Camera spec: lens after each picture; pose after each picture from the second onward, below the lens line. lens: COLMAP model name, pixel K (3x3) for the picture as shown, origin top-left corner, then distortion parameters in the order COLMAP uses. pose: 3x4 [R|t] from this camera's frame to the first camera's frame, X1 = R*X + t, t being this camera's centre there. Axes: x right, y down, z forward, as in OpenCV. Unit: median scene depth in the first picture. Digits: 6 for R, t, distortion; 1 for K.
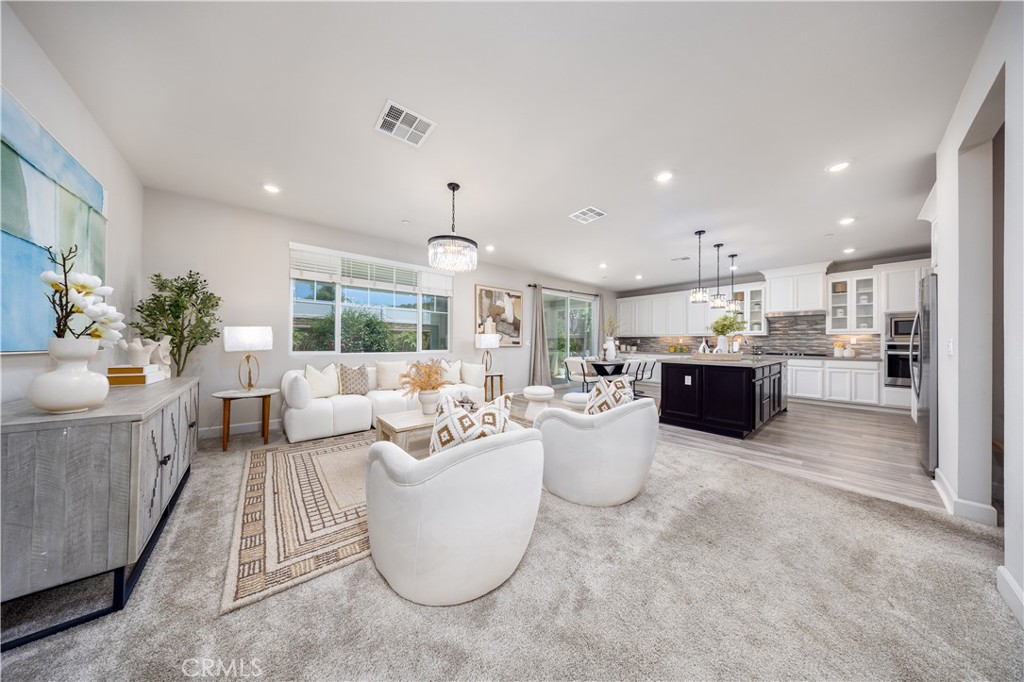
lens RADIAL K [[293.6, 0, 523.8], [0, 293.6, 342.9], [0, 0, 1]] dist [-0.000455, -0.000049]
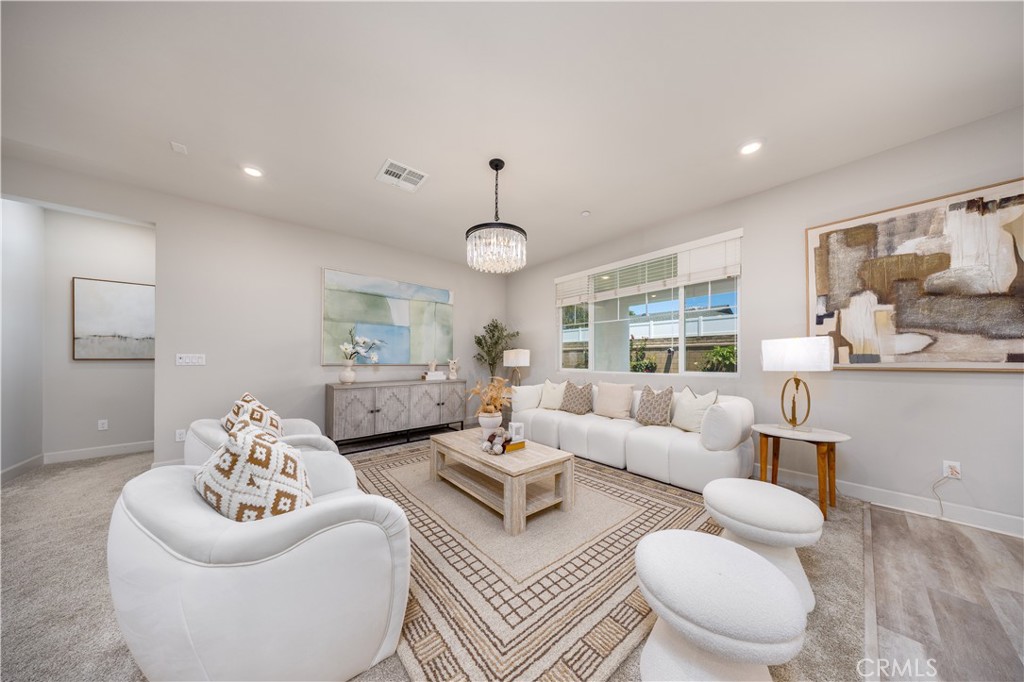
lens RADIAL K [[299.6, 0, 513.5], [0, 299.6, 359.3], [0, 0, 1]] dist [0.000317, -0.000005]
pose [[-0.011231, -0.012814, -0.999855, 0.289721], [-0.000031, 0.999918, -0.012815, 0.005158], [0.999937, -0.000113, -0.011231, 0.542680]]
